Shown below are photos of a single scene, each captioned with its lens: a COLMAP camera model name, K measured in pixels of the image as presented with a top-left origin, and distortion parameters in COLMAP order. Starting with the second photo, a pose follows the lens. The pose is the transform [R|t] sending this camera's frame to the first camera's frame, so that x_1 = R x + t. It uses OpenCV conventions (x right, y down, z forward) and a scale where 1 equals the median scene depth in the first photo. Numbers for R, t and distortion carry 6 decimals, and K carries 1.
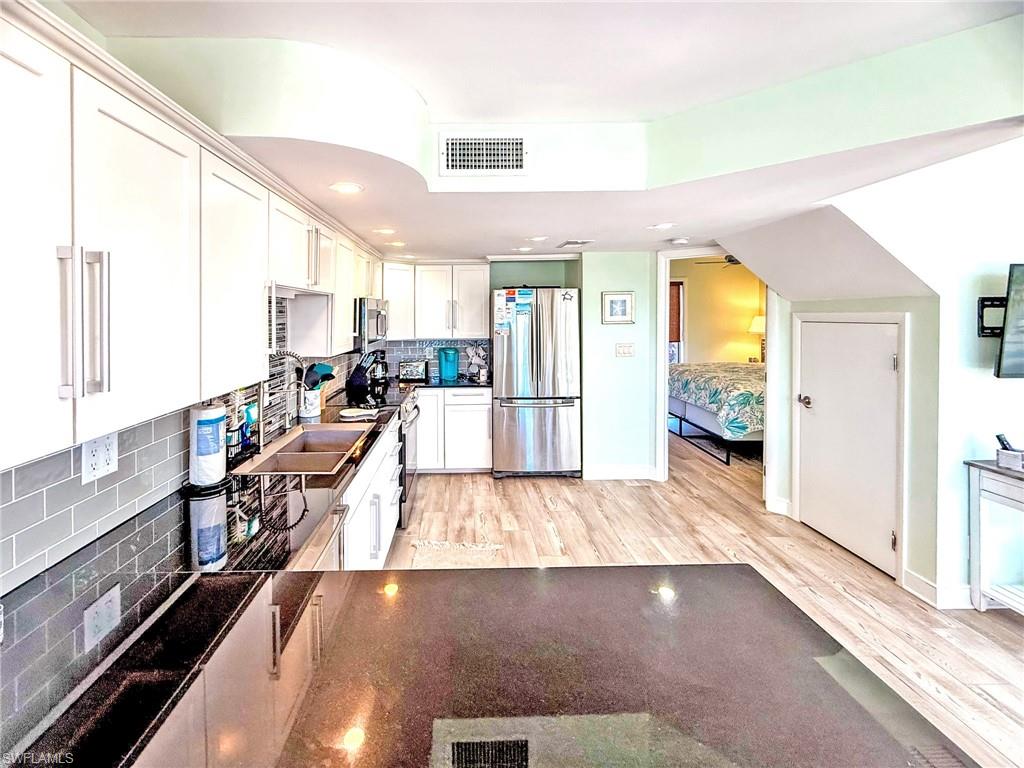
lens RADIAL K [[437.1, 0, 481.3], [0, 437.1, 322.8], [0, 0, 1]] dist [-0.003621, 0.001089]
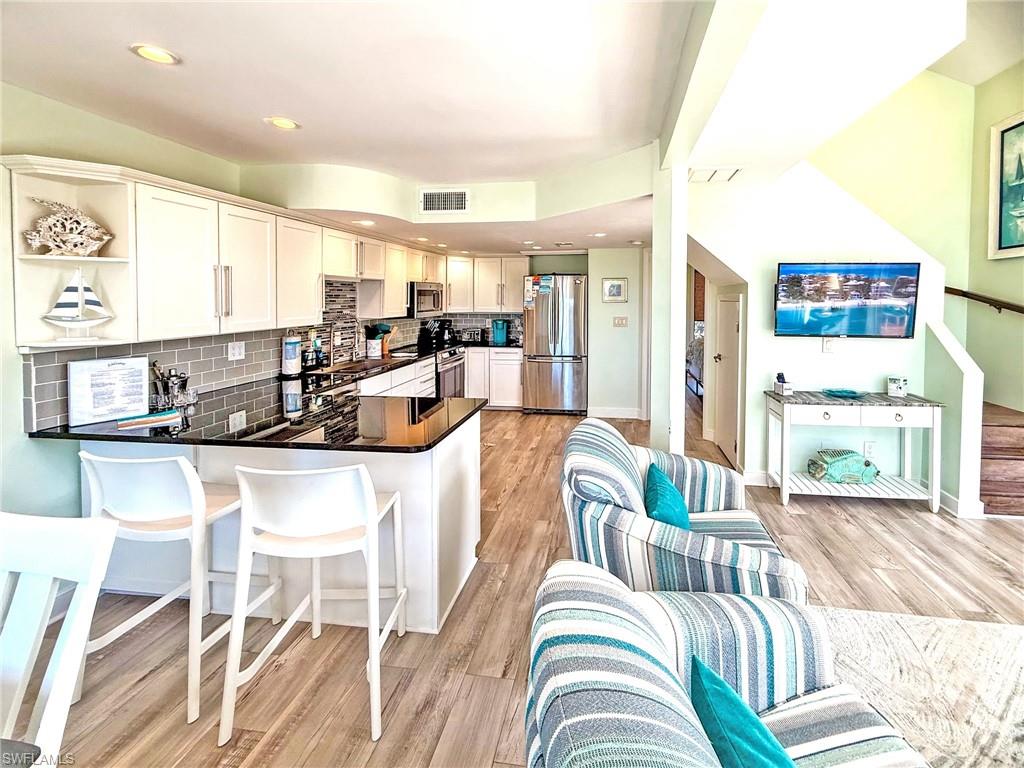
lens RADIAL K [[445.3, 0, 598.3], [0, 445.3, 314.5], [0, 0, 1]] dist [0.001367, -0.000500]
pose [[0.993854, 0.013829, -0.109829, 0.493334], [-0.011846, 0.999755, 0.018690, 0.018190], [0.110060, -0.017274, 0.993775, -0.434192]]
